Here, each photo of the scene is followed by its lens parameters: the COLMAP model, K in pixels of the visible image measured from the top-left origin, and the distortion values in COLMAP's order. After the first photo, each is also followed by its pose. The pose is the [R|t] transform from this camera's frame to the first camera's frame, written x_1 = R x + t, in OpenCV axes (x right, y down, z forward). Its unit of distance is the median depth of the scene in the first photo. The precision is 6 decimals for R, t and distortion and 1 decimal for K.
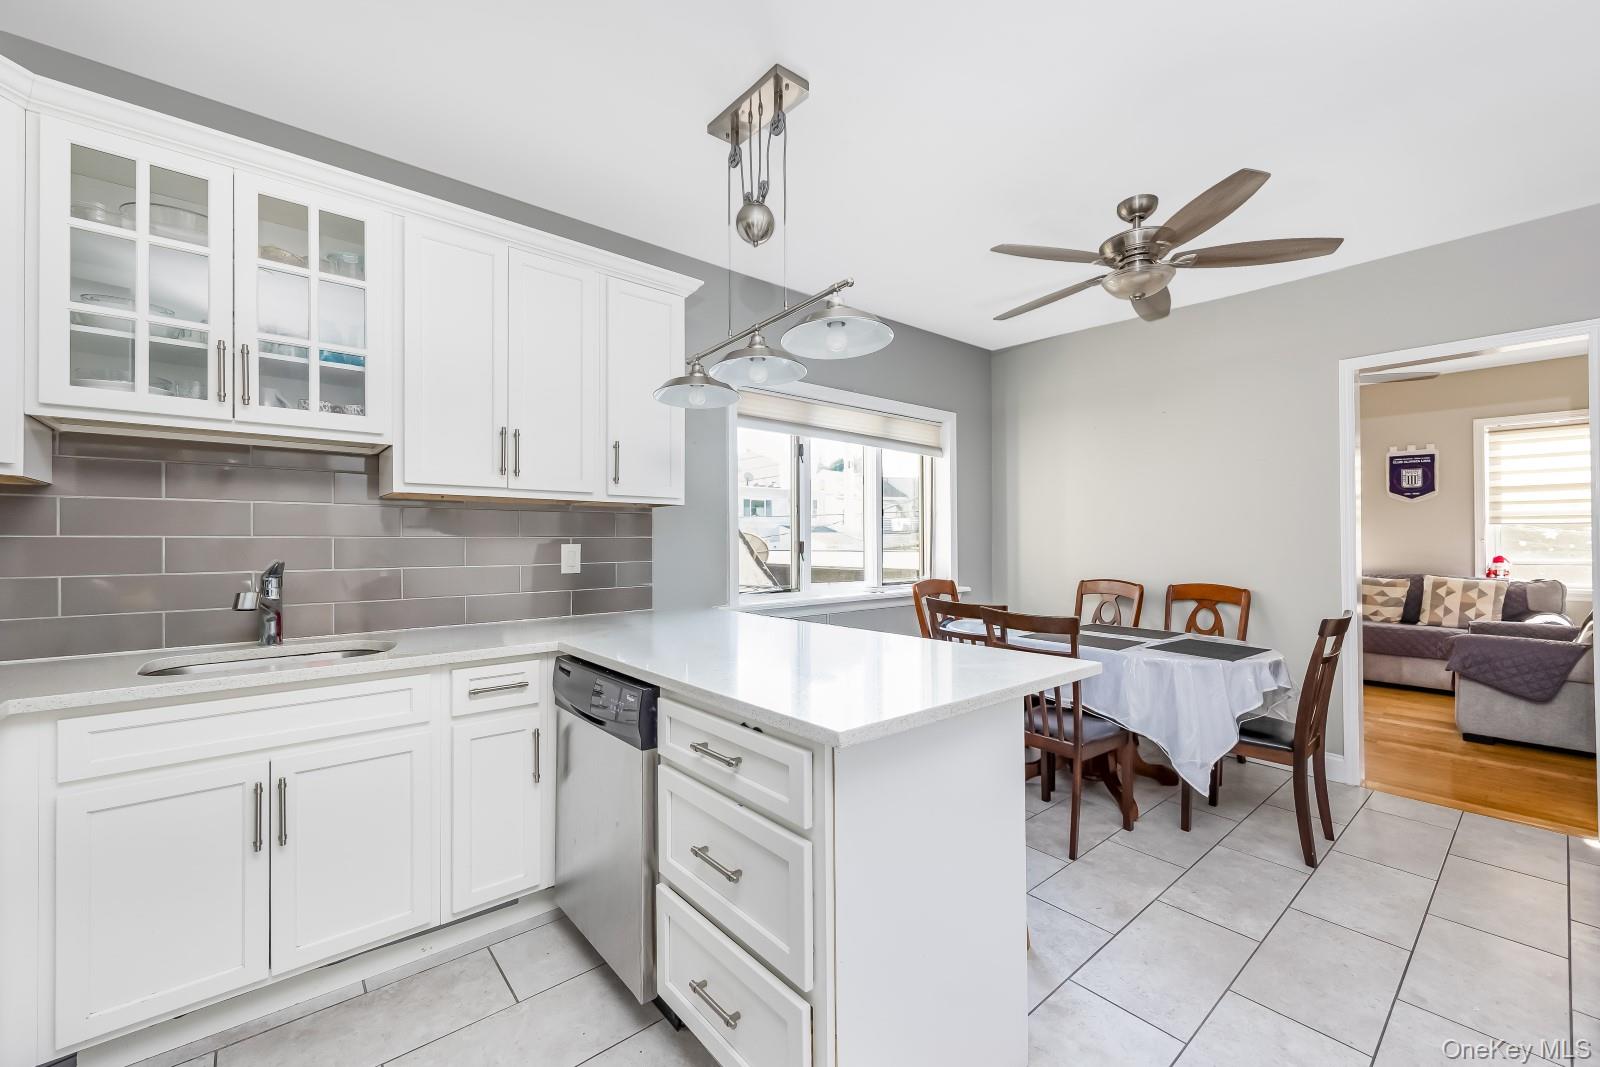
lens RADIAL K [[619.9, 0, 804.3], [0, 619.9, 541.1], [0, 0, 1]] dist [-0.003721, -0.000704]
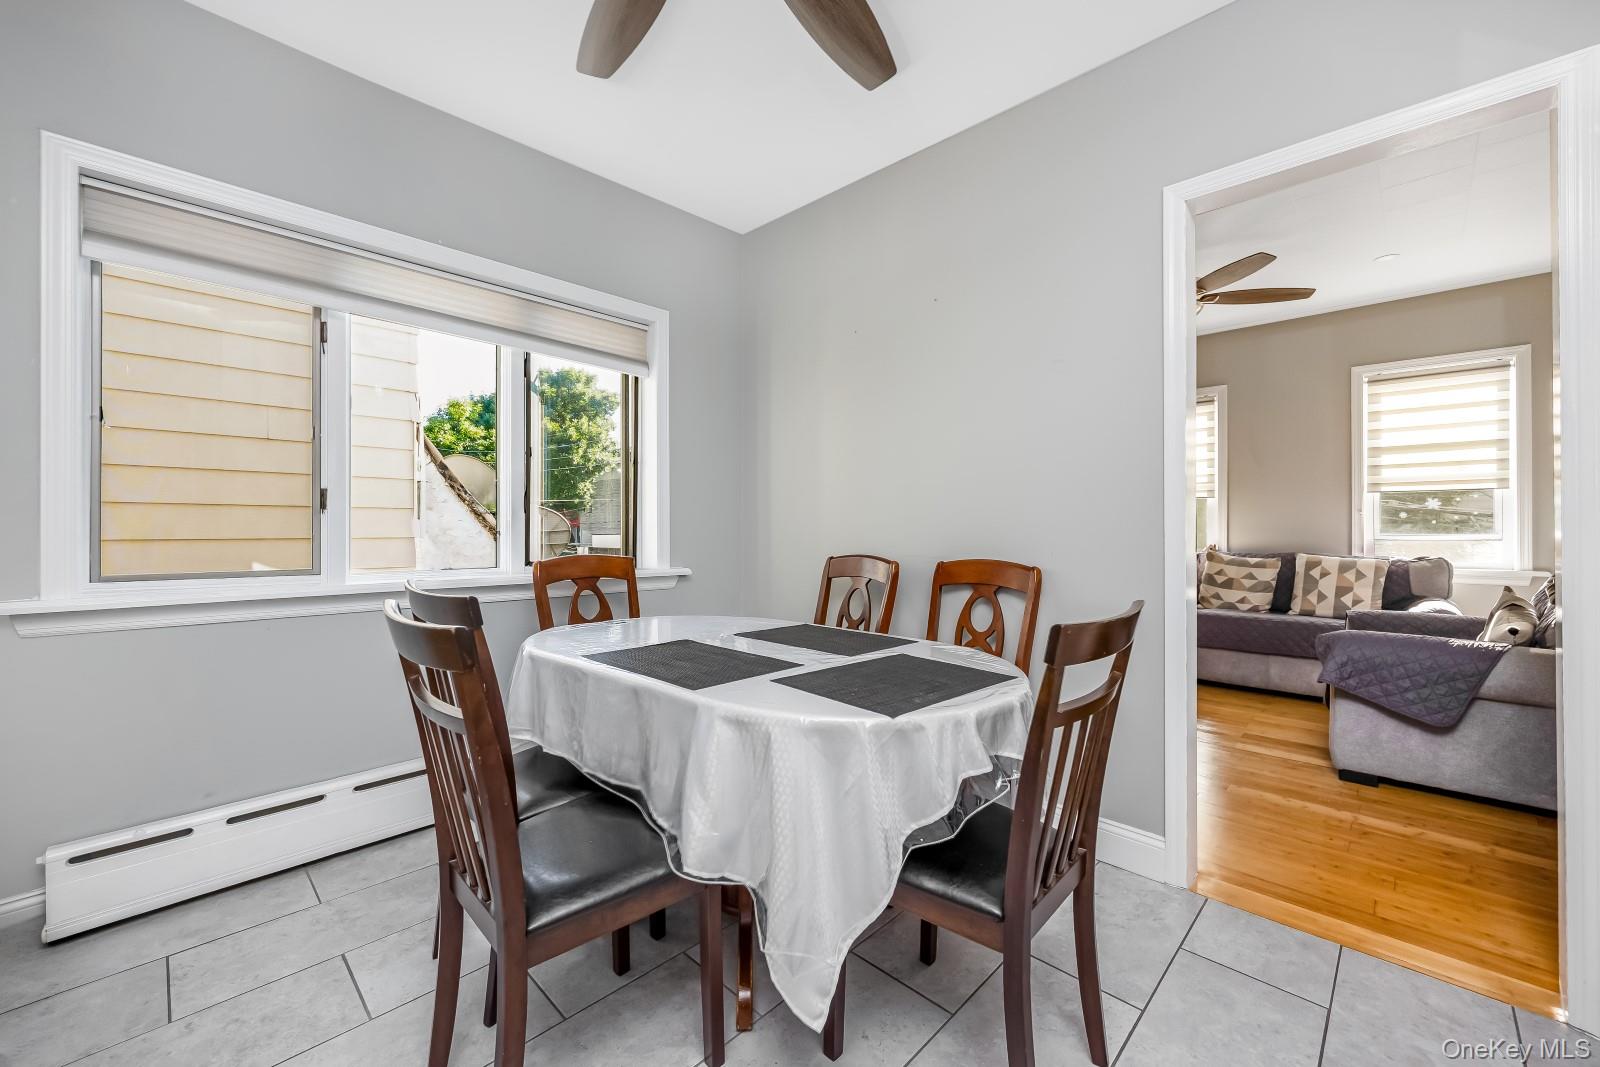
lens RADIAL K [[619.9, 0, 811.6], [0, 619.9, 537.4], [0, 0, 1]] dist [-0.003721, -0.000704]
pose [[0.993421, -0.000527, 0.114515, 0.405673], [-0.000546, 0.999956, 0.009335, 0.039892], [-0.114514, -0.009336, 0.993378, 0.386373]]
